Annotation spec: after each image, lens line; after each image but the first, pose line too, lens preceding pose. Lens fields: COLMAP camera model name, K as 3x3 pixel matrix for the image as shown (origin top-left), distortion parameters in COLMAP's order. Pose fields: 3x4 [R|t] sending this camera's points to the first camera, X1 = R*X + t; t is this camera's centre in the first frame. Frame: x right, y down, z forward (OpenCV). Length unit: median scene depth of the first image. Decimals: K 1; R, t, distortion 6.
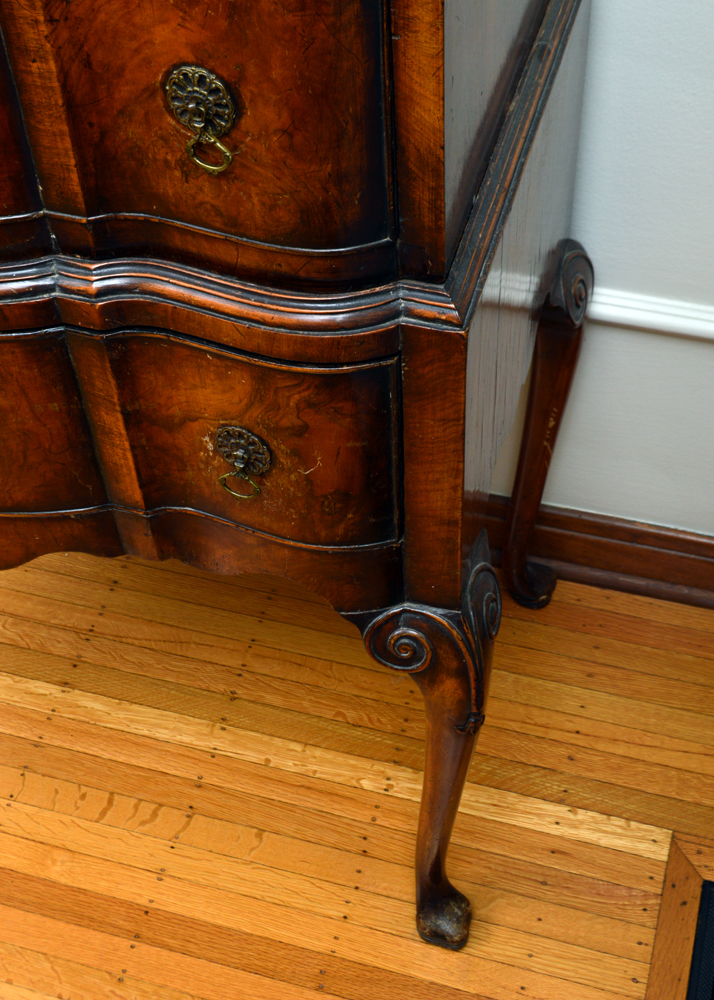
lens RADIAL K [[1467.4, 0, 366.4], [0, 1467.4, 507.5], [0, 0, 1]] dist [-0.023250, 0.000000]
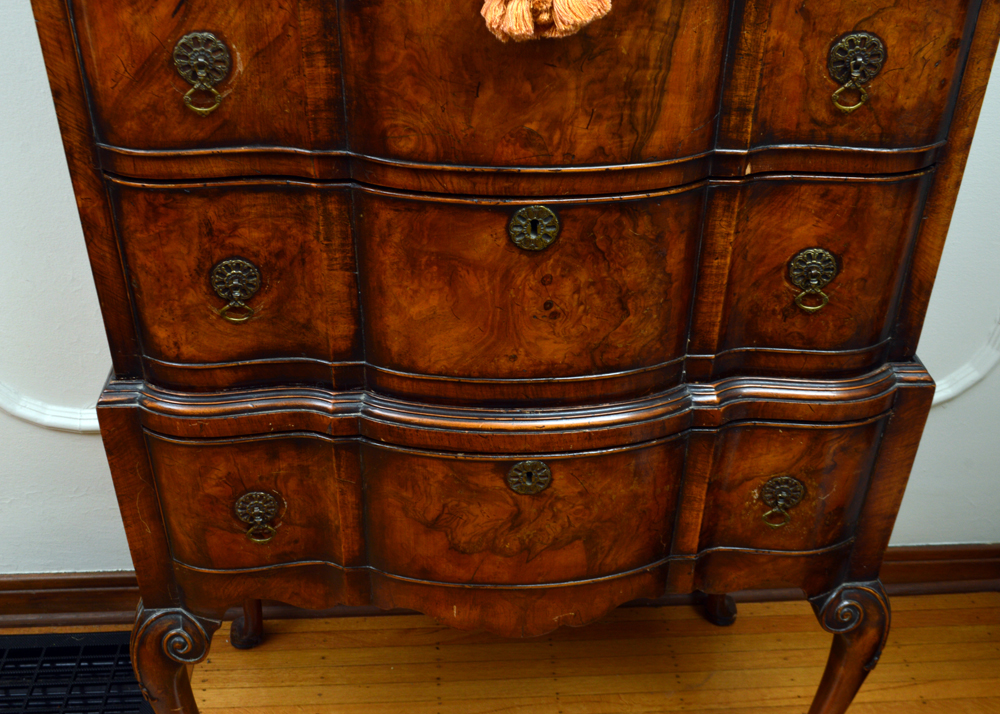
lens RADIAL K [[1096.1, 0, 495.0], [0, 1096.1, 356.9], [0, 0, 1]] dist [-0.023377, 0.000000]
pose [[0.941462, -0.147638, 0.303070, -0.698934], [0.222184, 0.947863, -0.228453, 0.022000], [-0.253541, 0.282418, 0.925180, -0.041807]]
